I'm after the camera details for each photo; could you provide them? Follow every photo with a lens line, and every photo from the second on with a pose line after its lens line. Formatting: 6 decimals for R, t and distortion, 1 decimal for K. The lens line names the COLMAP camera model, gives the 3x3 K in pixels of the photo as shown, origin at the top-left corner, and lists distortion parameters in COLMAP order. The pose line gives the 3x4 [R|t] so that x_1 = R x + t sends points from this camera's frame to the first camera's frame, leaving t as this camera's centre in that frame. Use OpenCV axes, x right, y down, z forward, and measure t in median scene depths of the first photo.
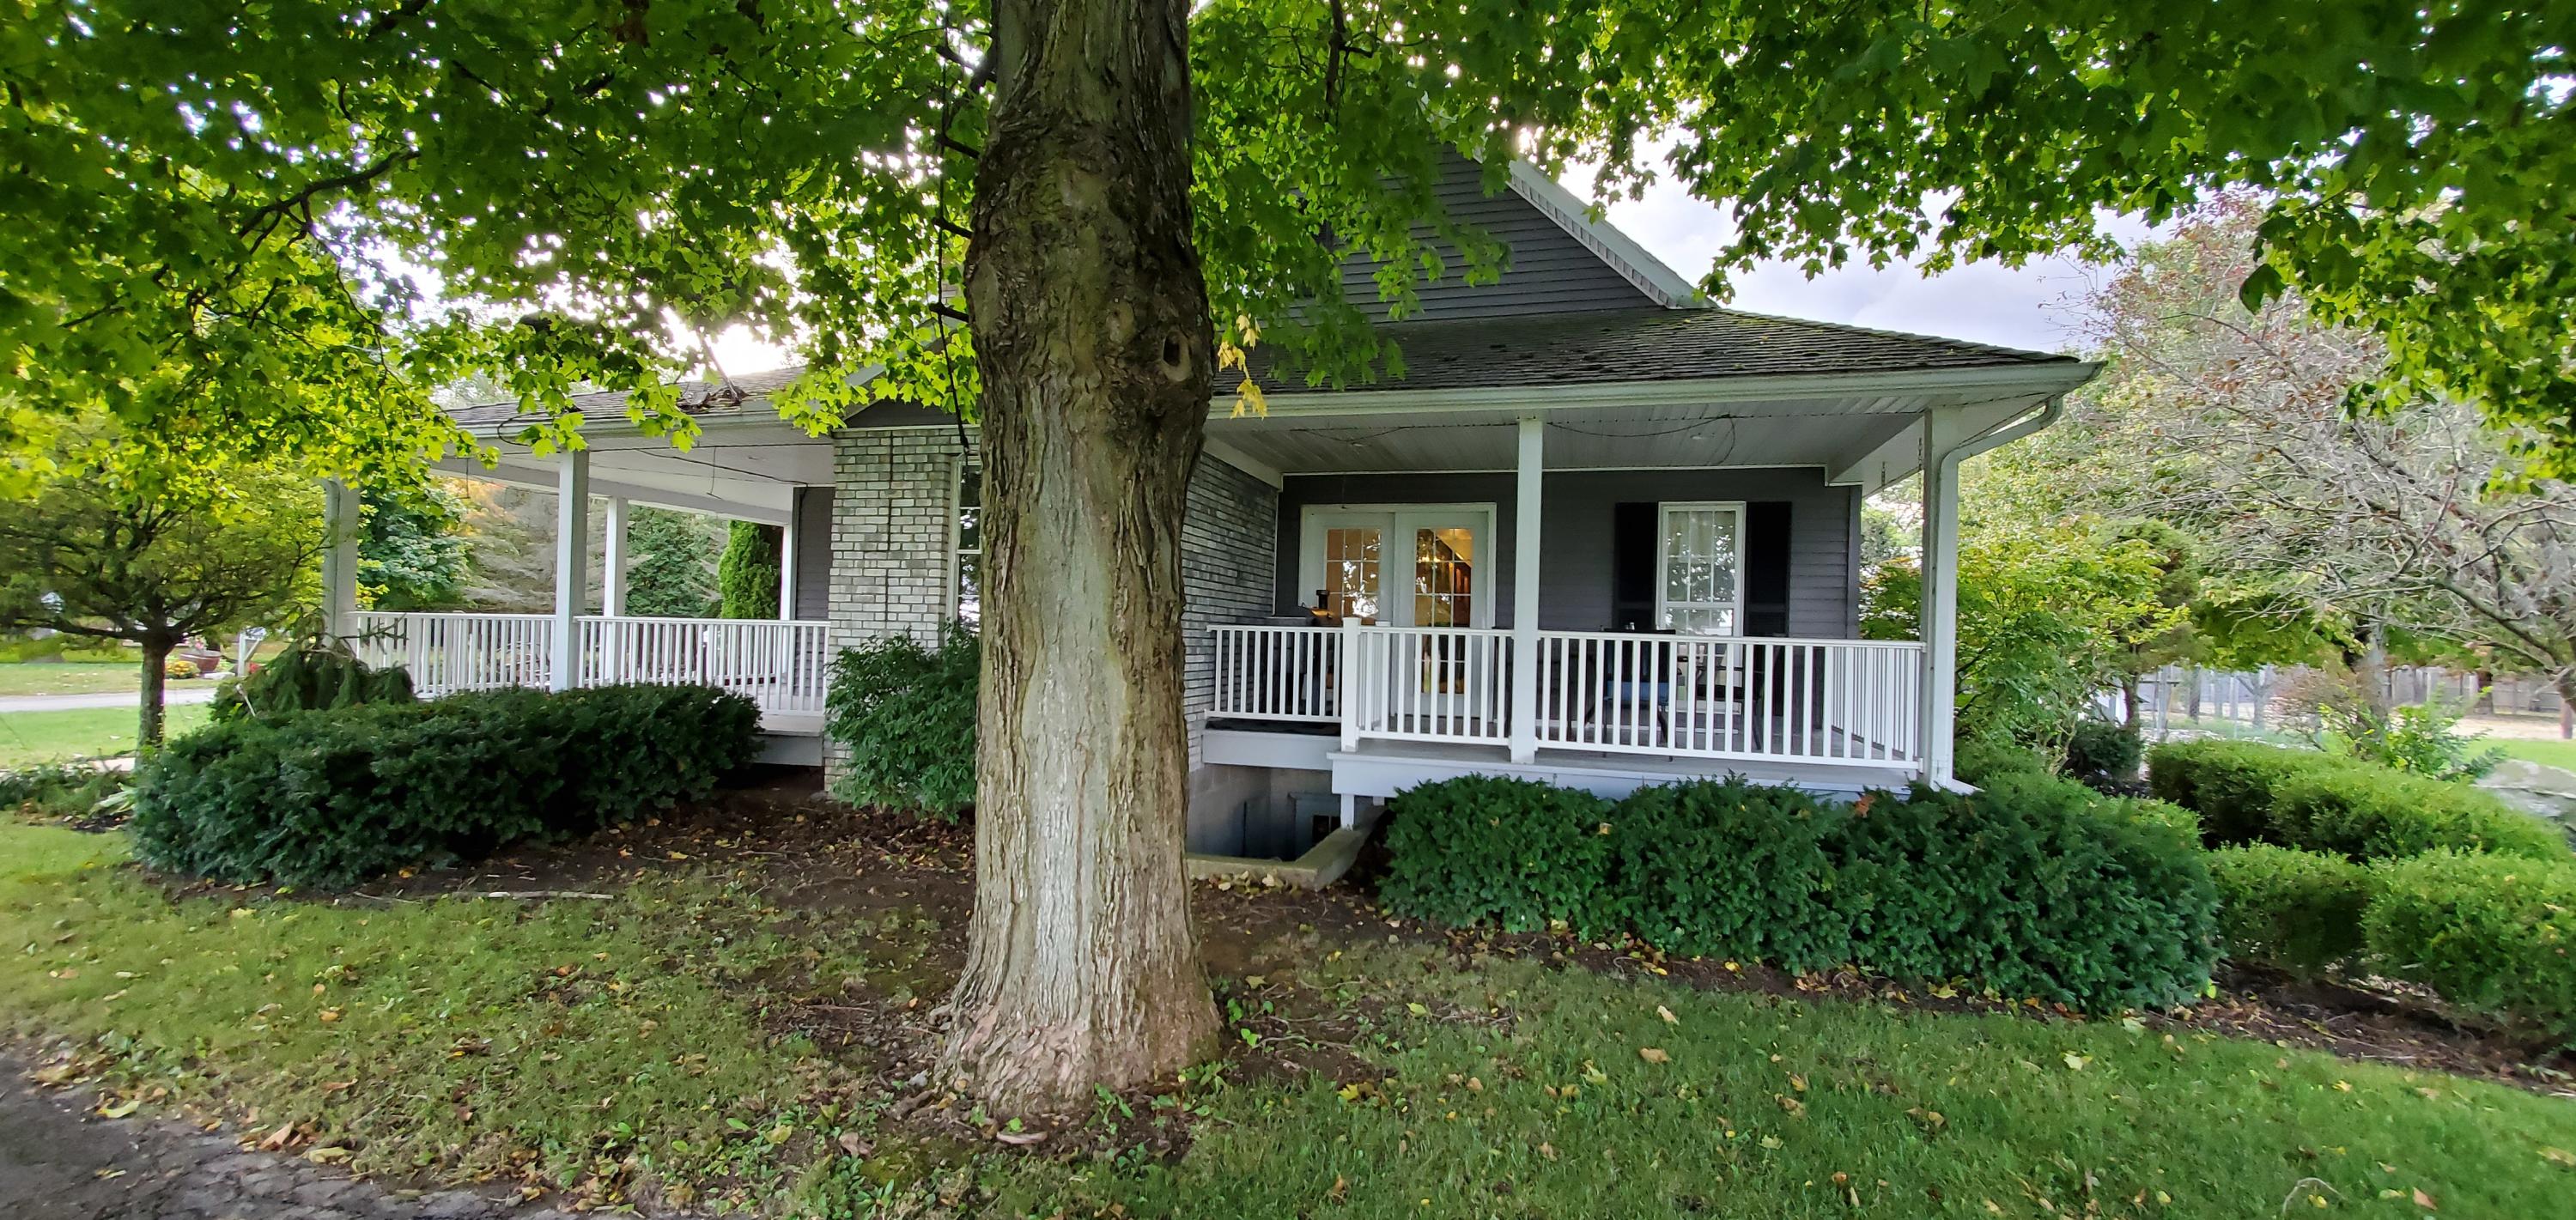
lens RADIAL K [[1013.7, 0, 1301.9], [0, 1013.7, 627.1], [0, 0, 1]] dist [0.006781, -0.000750]
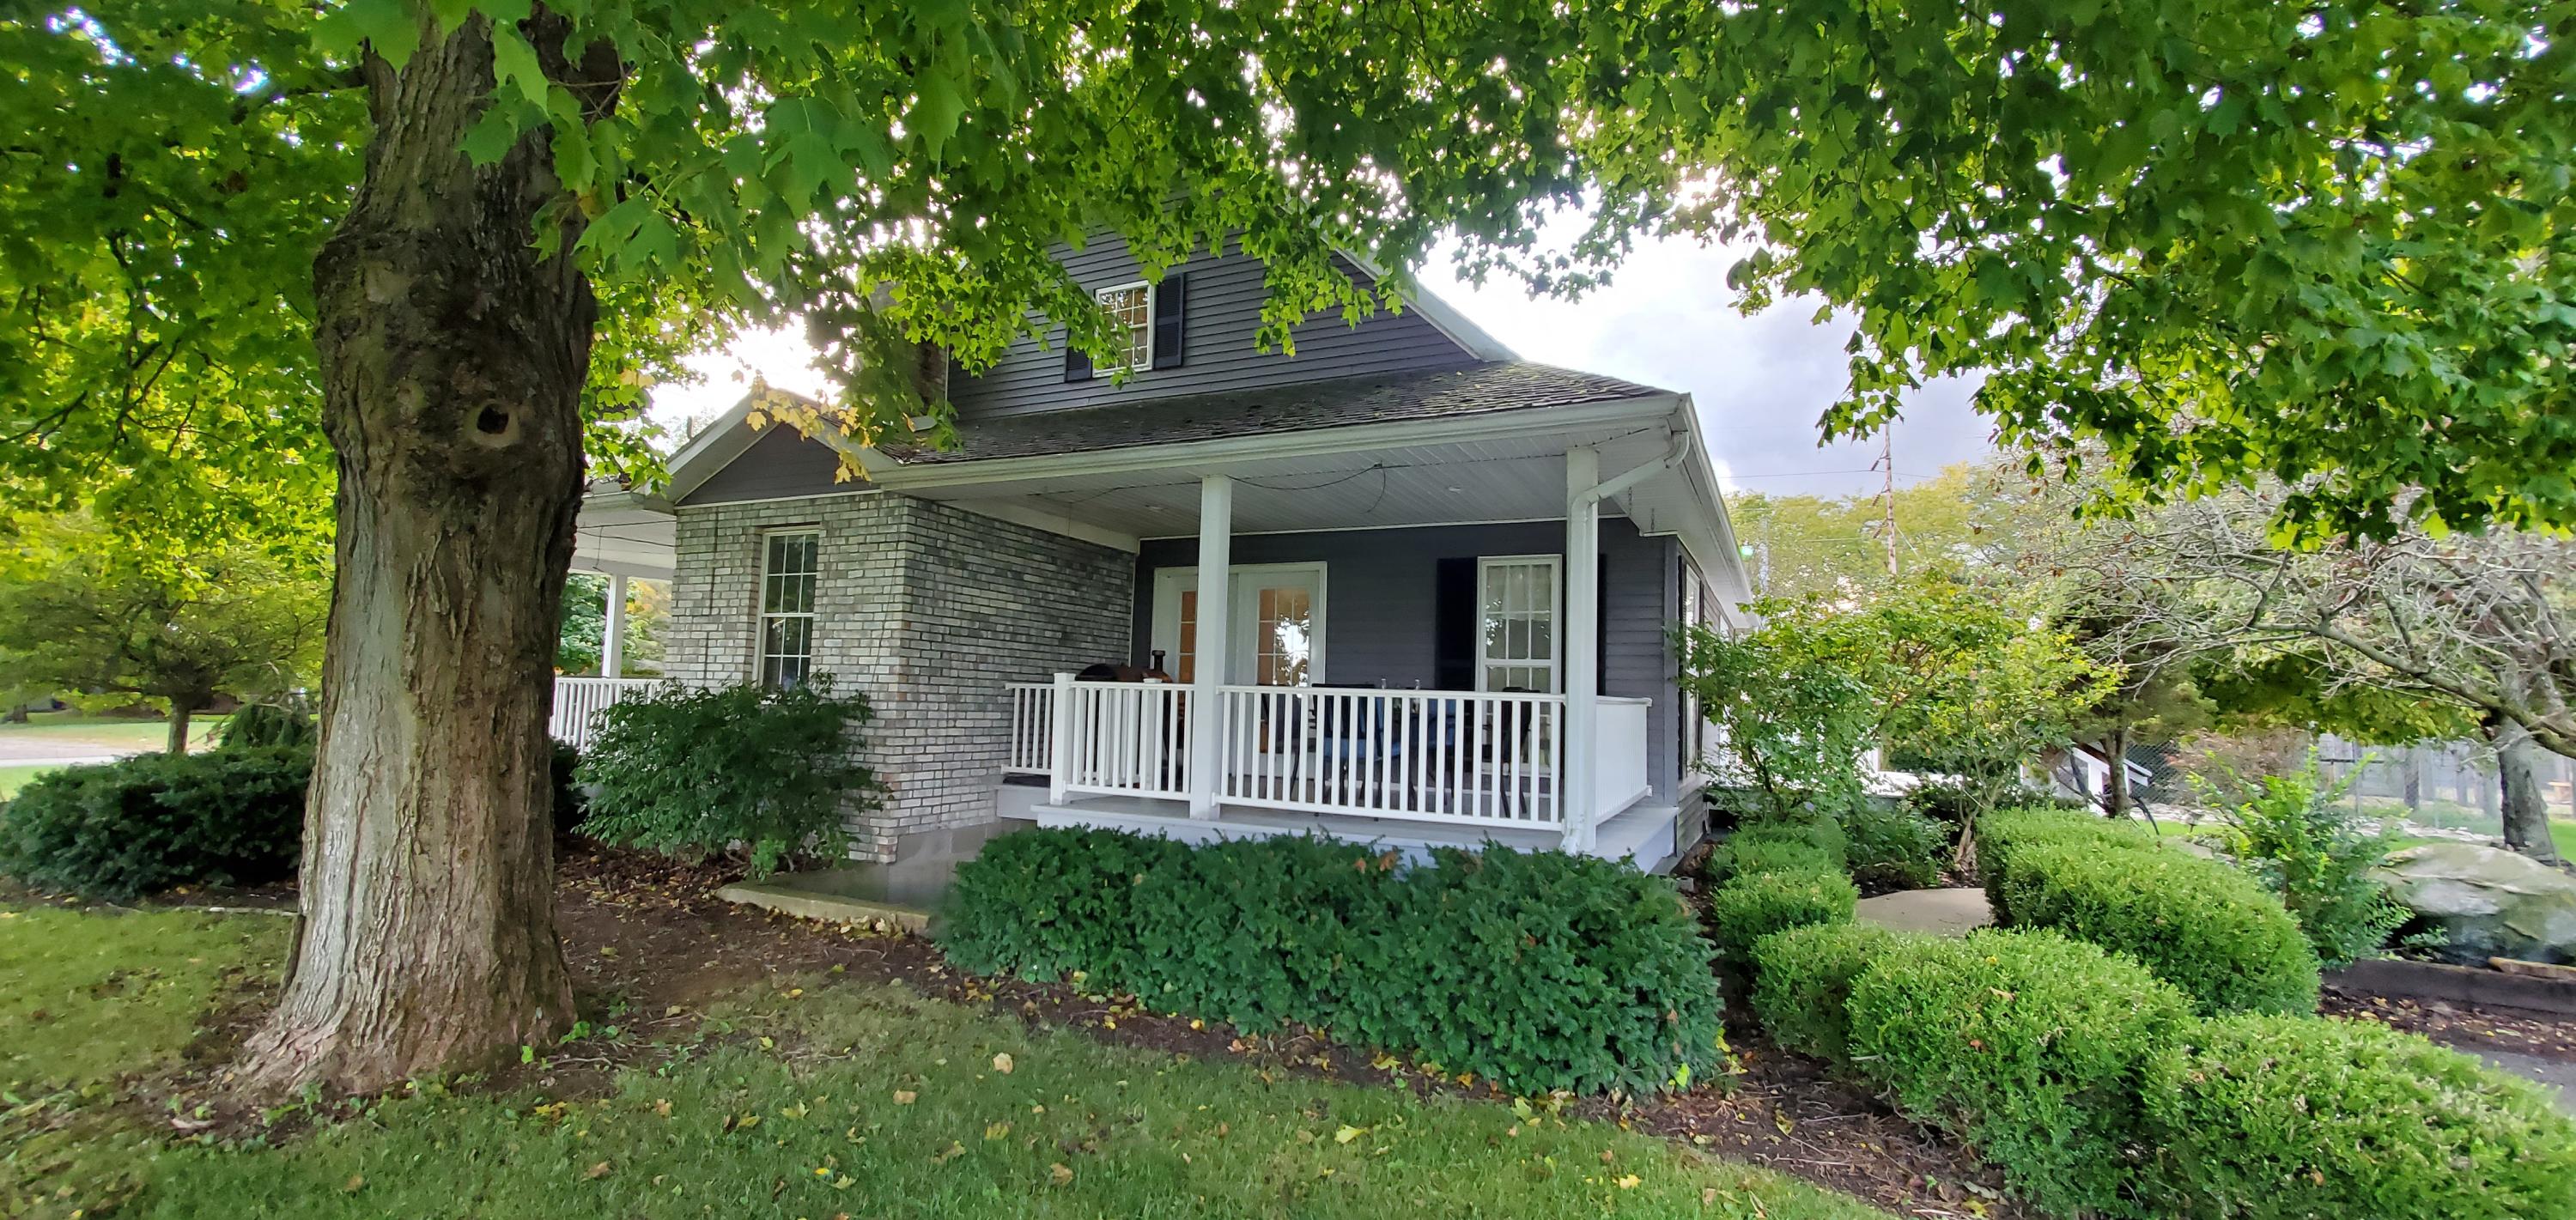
lens RADIAL K [[1013.7, 0, 1308.8], [0, 1013.7, 623.4], [0, 0, 1]] dist [0.006781, -0.000750]
pose [[0.986292, -0.011108, -0.164636, 0.567056], [-0.001095, 0.997269, -0.073847, 0.020049], [0.165006, 0.073015, 0.983586, 0.034538]]
